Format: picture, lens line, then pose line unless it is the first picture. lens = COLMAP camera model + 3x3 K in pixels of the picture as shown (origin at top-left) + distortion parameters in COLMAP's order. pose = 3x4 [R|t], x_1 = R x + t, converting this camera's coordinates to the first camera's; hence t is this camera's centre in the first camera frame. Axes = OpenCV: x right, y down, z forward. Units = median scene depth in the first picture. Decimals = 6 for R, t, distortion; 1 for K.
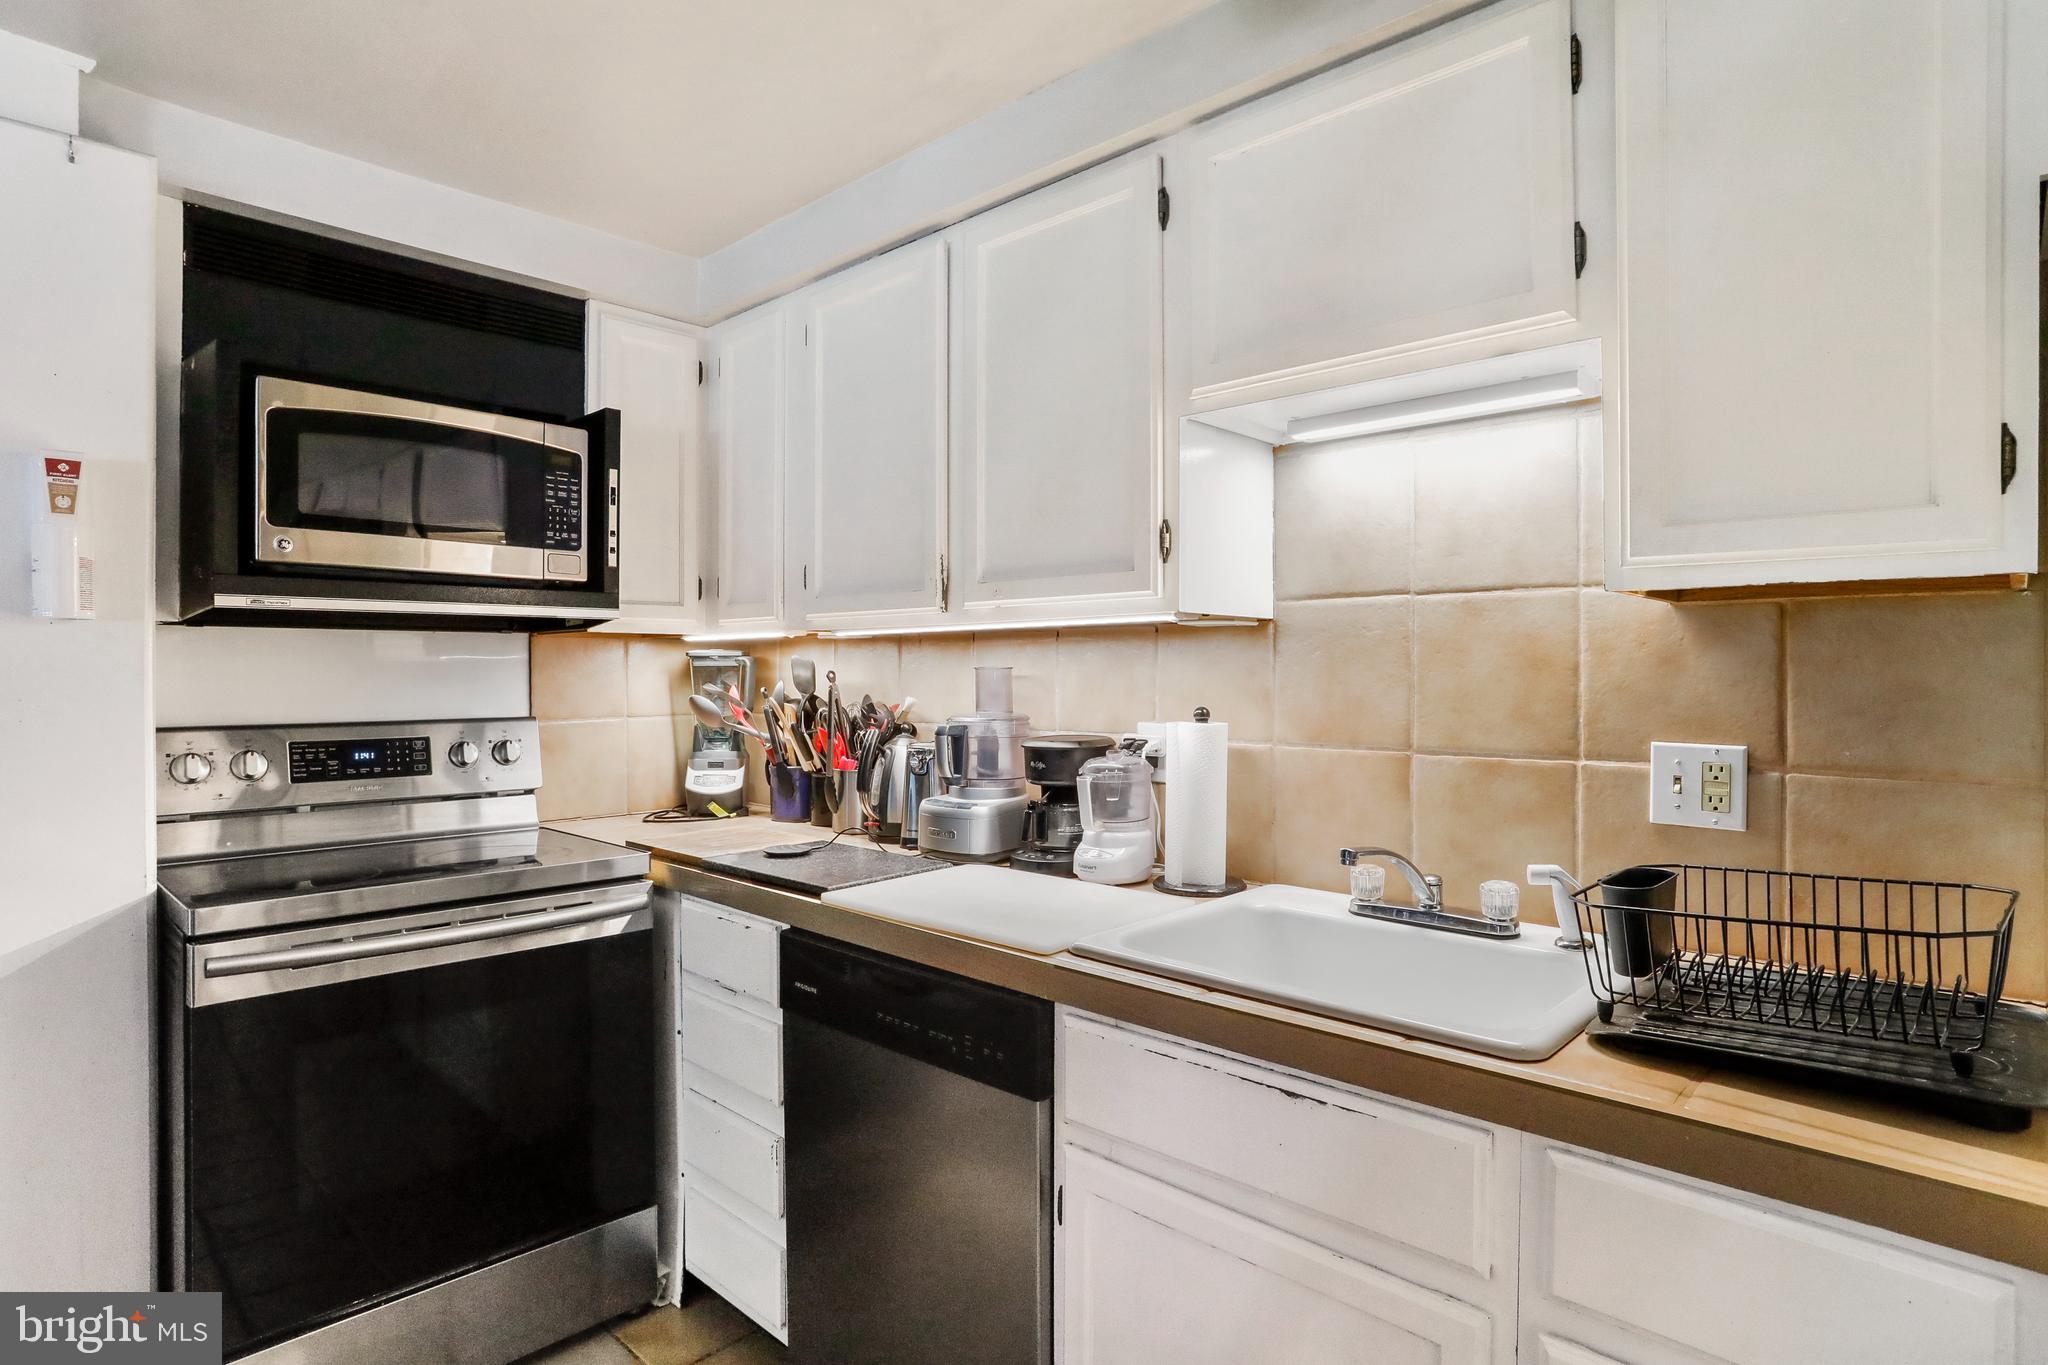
lens RADIAL K [[1039.8, 0, 1013.2], [0, 1039.8, 662.4], [0, 0, 1]] dist [-0.063873, 0.031429]
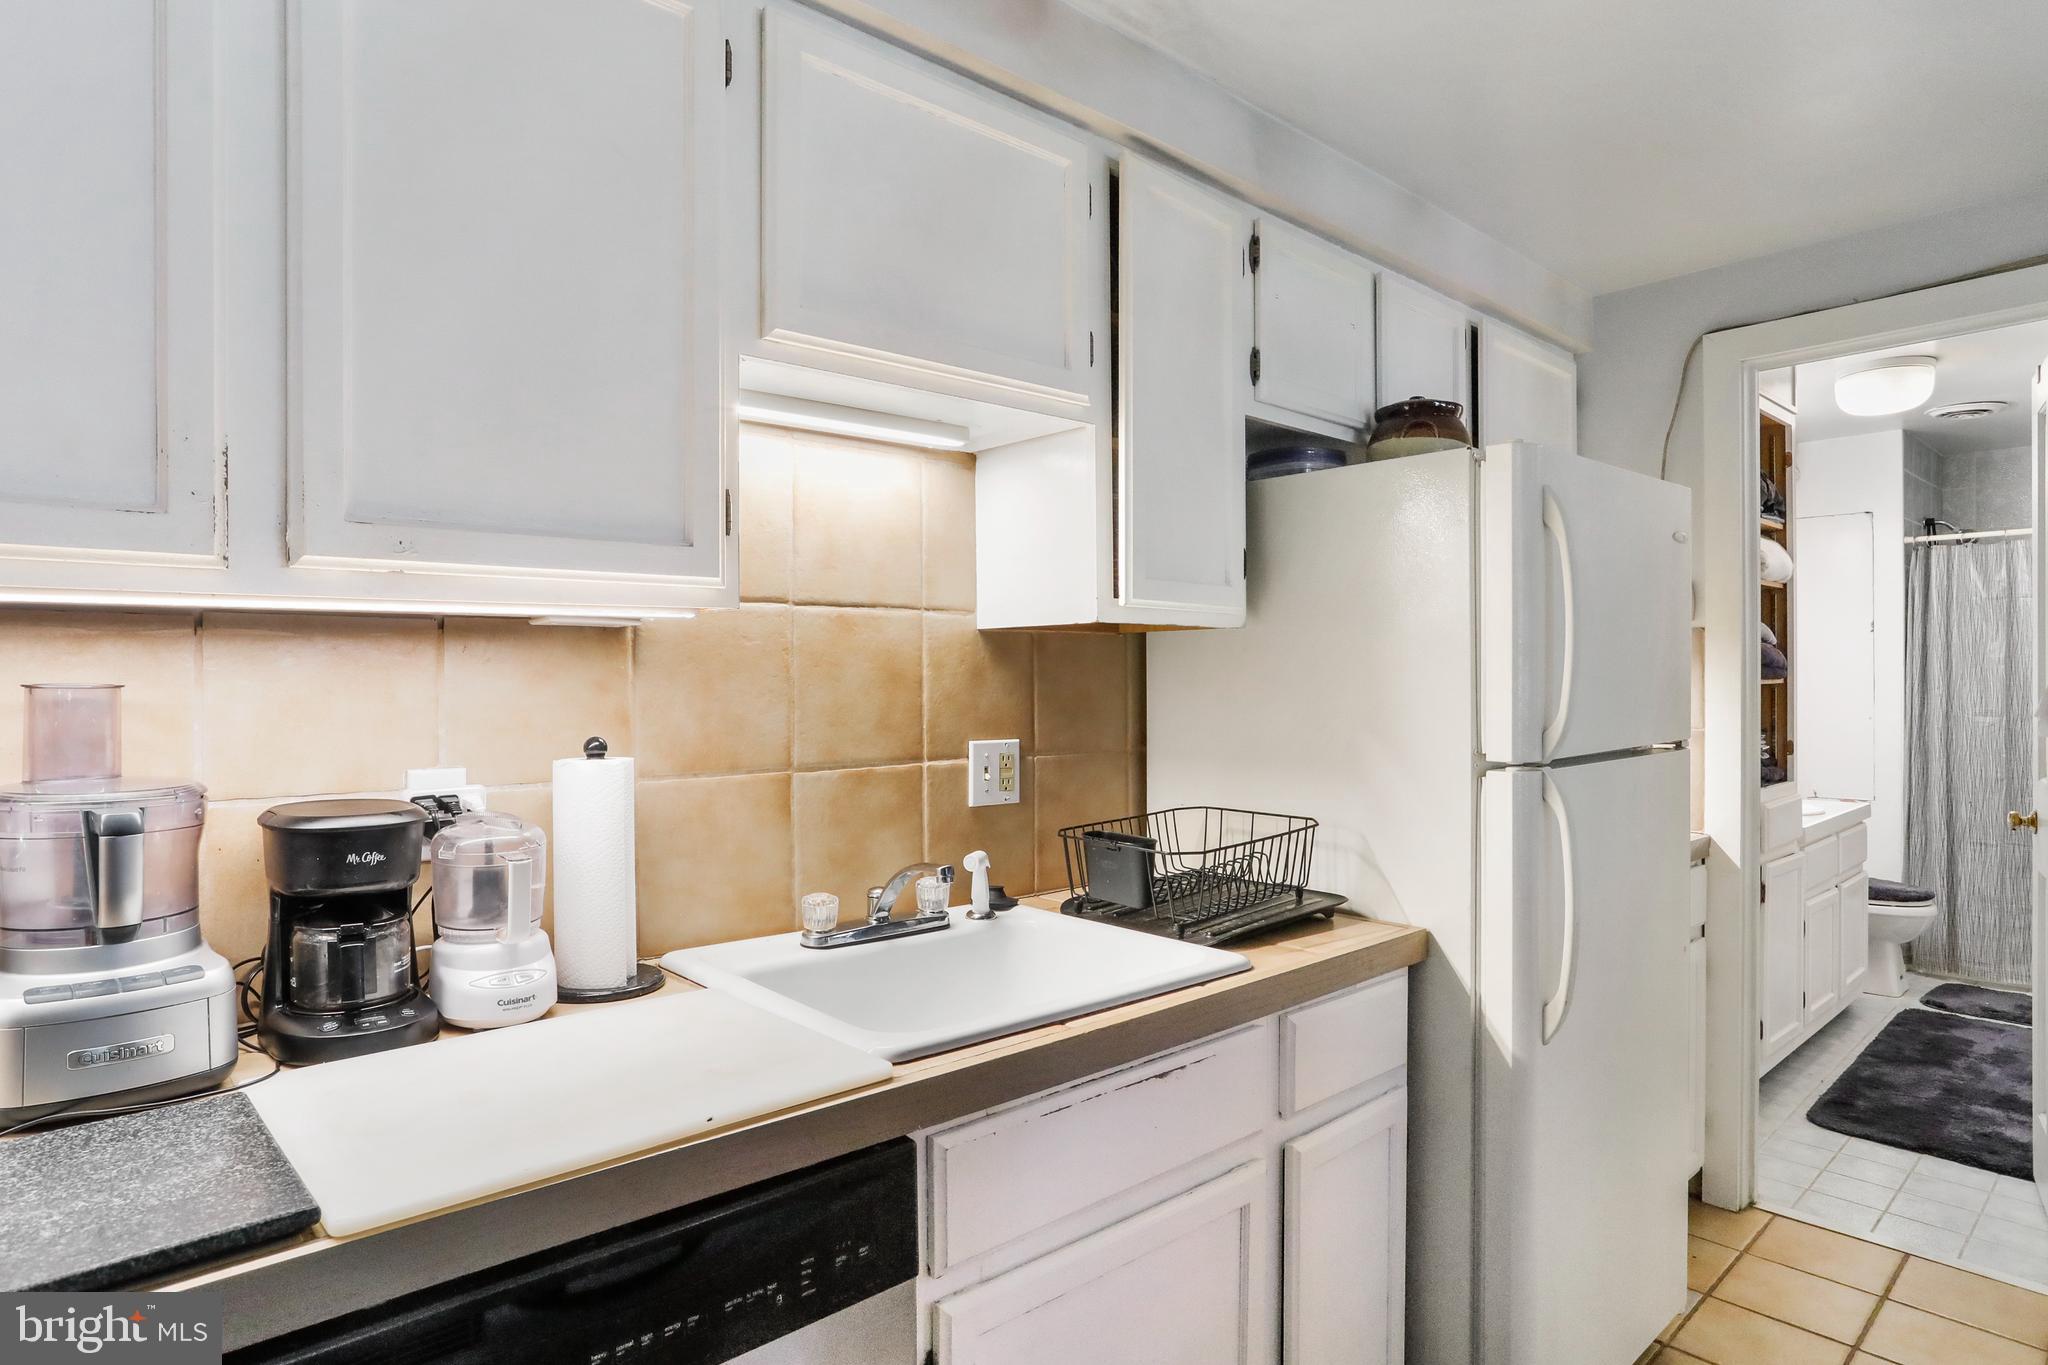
lens RADIAL K [[1132.0, 0, 1009.4], [0, 1132.0, 674.1], [0, 0, 1]] dist [-0.057408, 0.039059]
pose [[0.107772, 0.000250, 0.994176, -0.678837], [-0.004257, 0.999991, 0.000210, -0.003186], [-0.994167, -0.004255, 0.107772, 0.753554]]
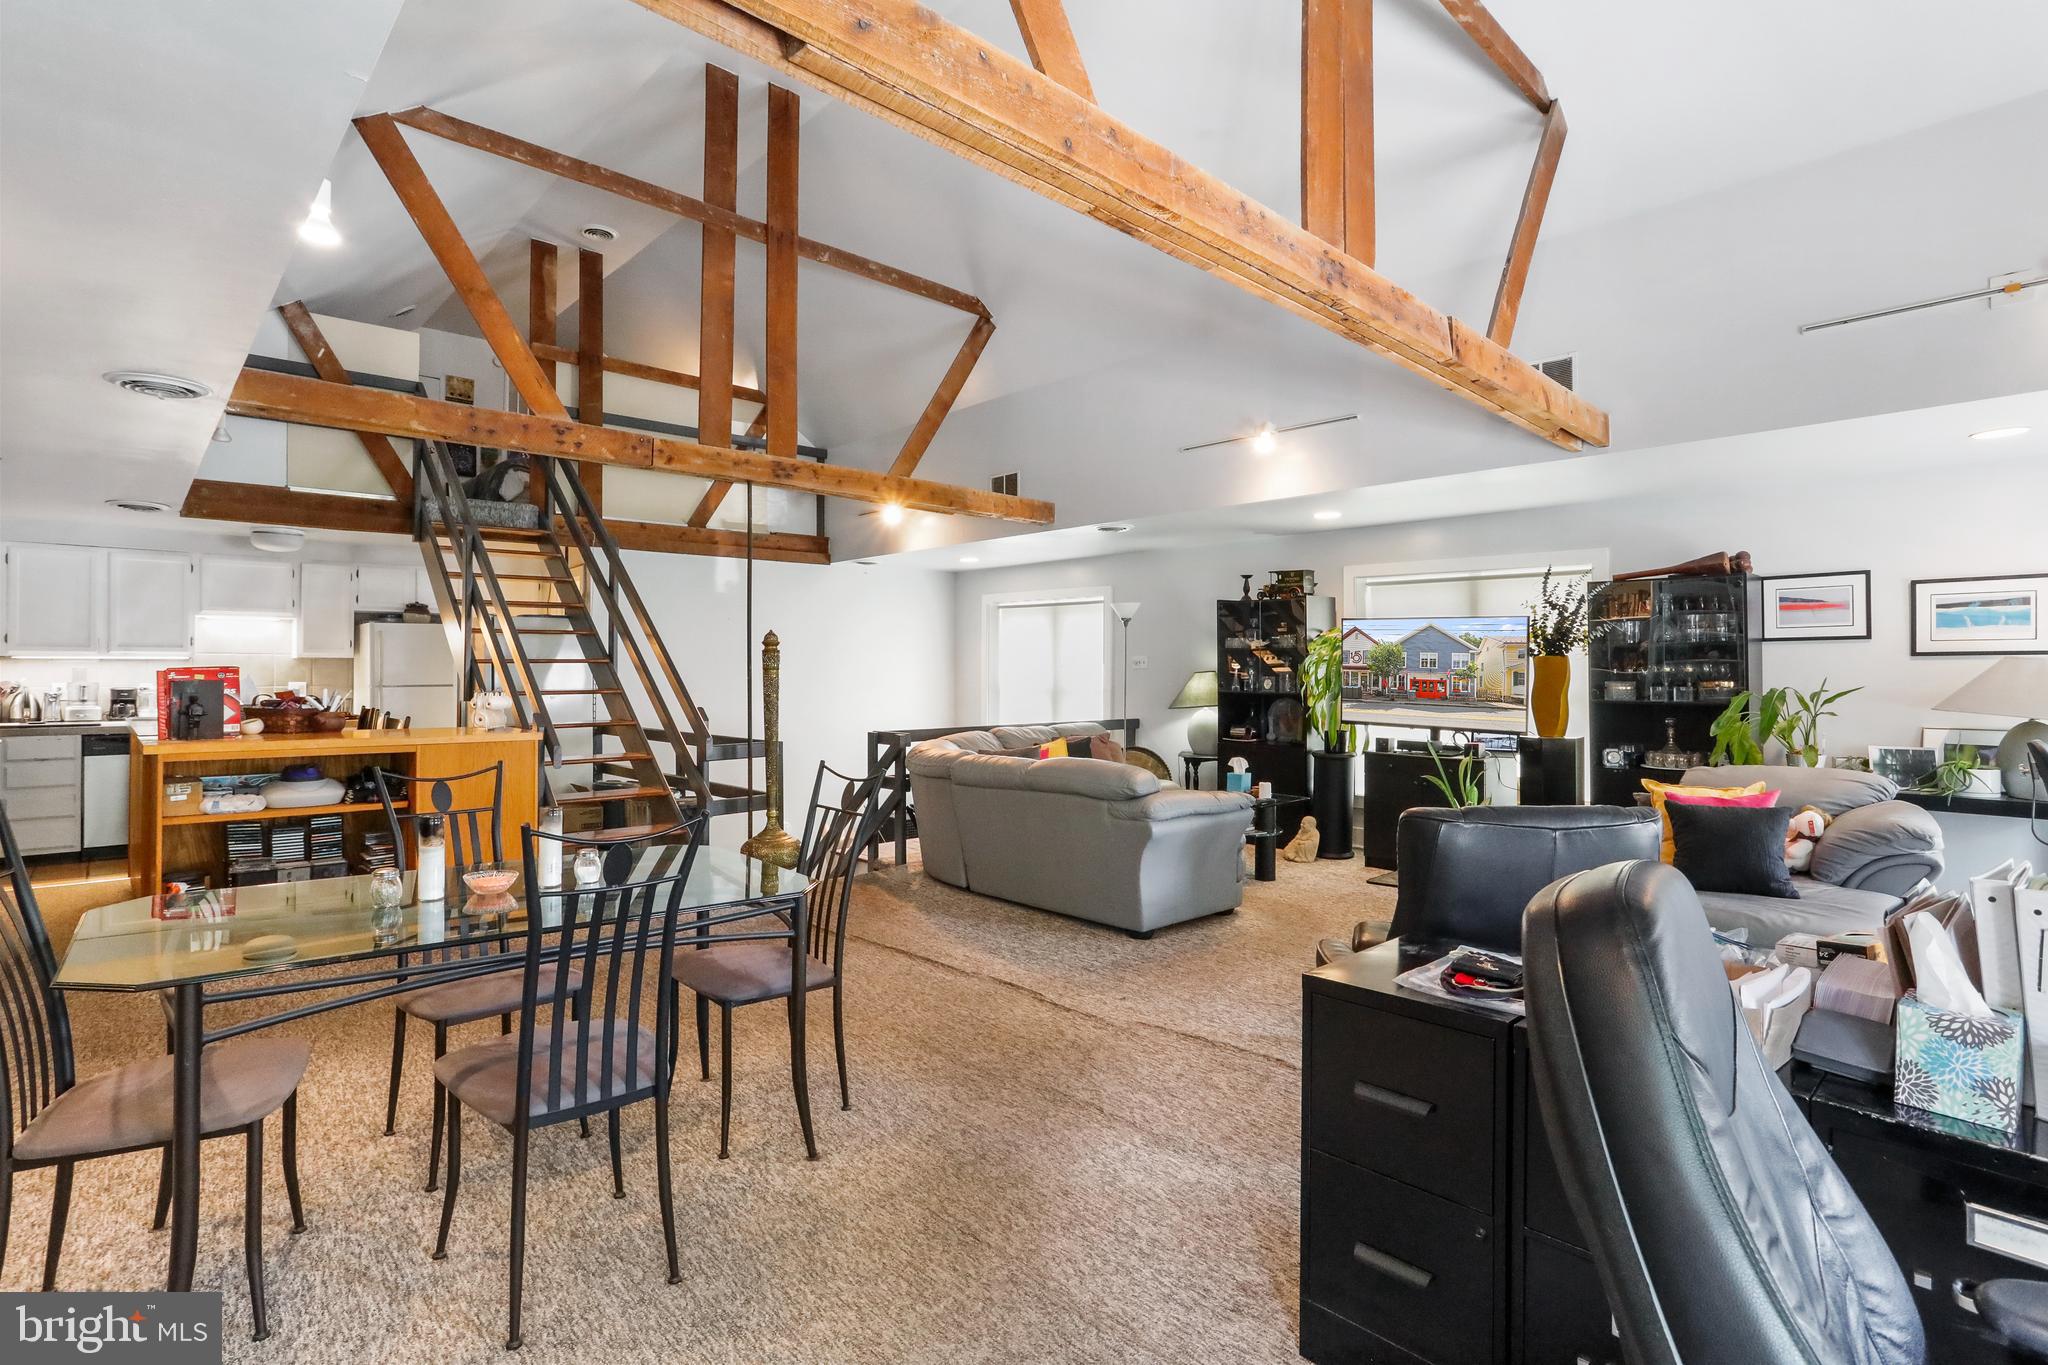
lens RADIAL K [[1001.9, 0, 1011.8], [0, 1001.9, 675.0], [0, 0, 1]] dist [-0.063945, 0.036087]
pose [[0.074935, -0.005968, 0.997171, -4.154702], [-0.014343, 0.999872, 0.007062, -0.055262], [-0.997085, -0.014832, 0.074840, -3.158177]]
